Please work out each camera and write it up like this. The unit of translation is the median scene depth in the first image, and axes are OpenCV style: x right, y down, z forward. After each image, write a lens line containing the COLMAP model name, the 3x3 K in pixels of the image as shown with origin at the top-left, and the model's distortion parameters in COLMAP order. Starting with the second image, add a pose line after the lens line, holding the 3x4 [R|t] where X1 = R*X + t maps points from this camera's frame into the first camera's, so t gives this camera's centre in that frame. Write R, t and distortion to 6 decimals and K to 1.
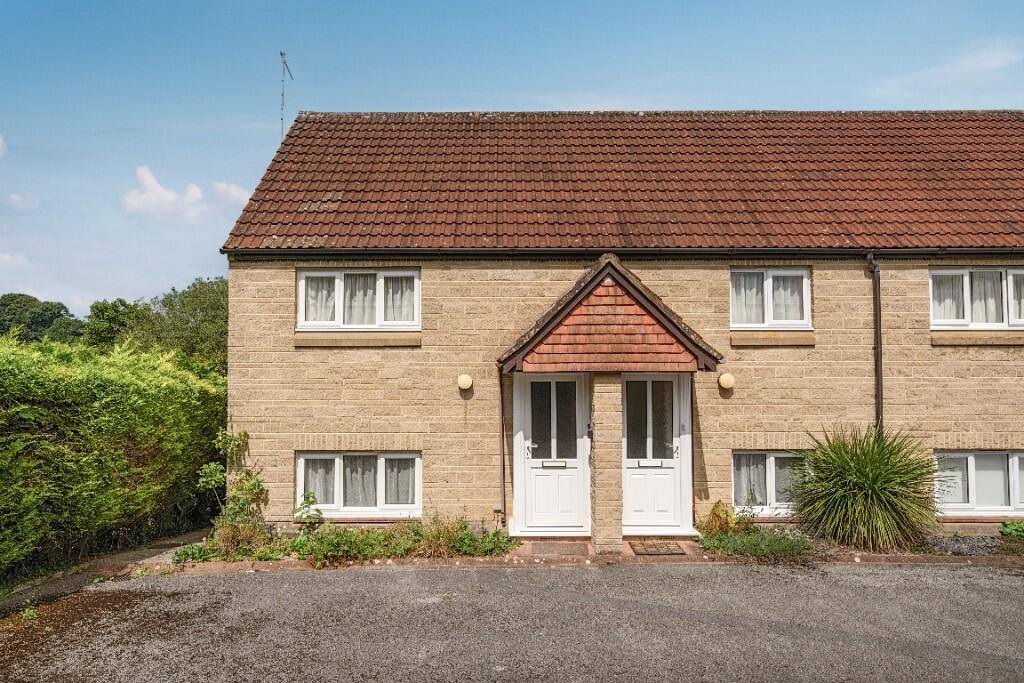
lens RADIAL K [[622.9, 0, 512.3], [0, 622.9, 344.2], [0, 0, 1]] dist [0.004313, -0.002005]
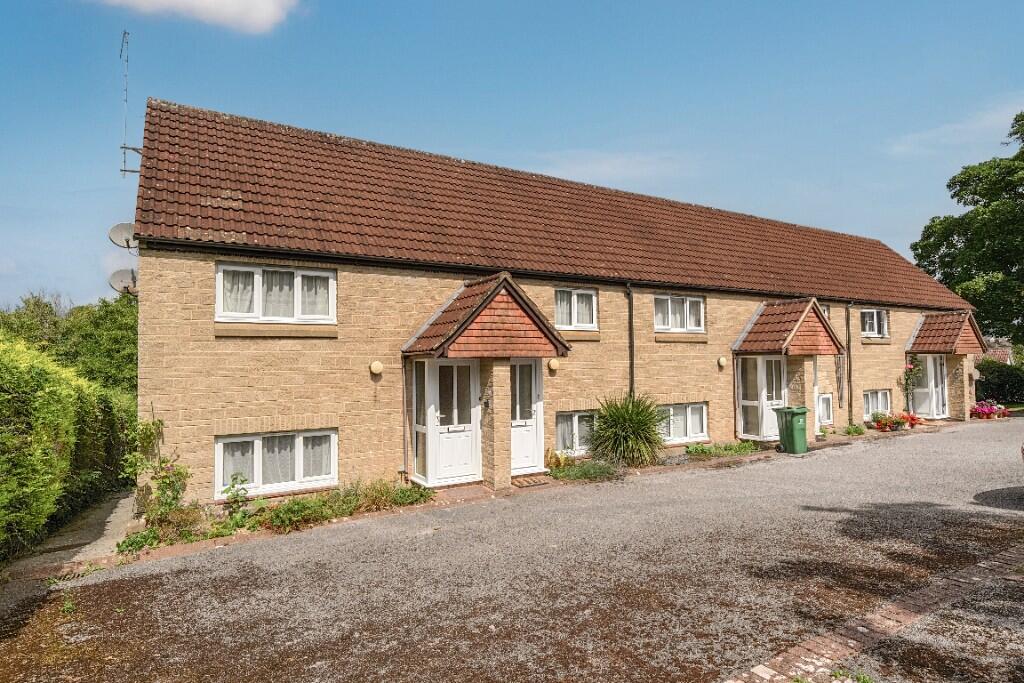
lens RADIAL K [[558.0, 0, 511.7], [0, 558.0, 338.4], [0, 0, 1]] dist [-0.000123, 0.001844]
pose [[0.857918, 0.013125, 0.513619, -0.404173], [-0.008560, 0.999900, -0.011253, 0.014177], [-0.513715, 0.005257, 0.857945, -0.059066]]
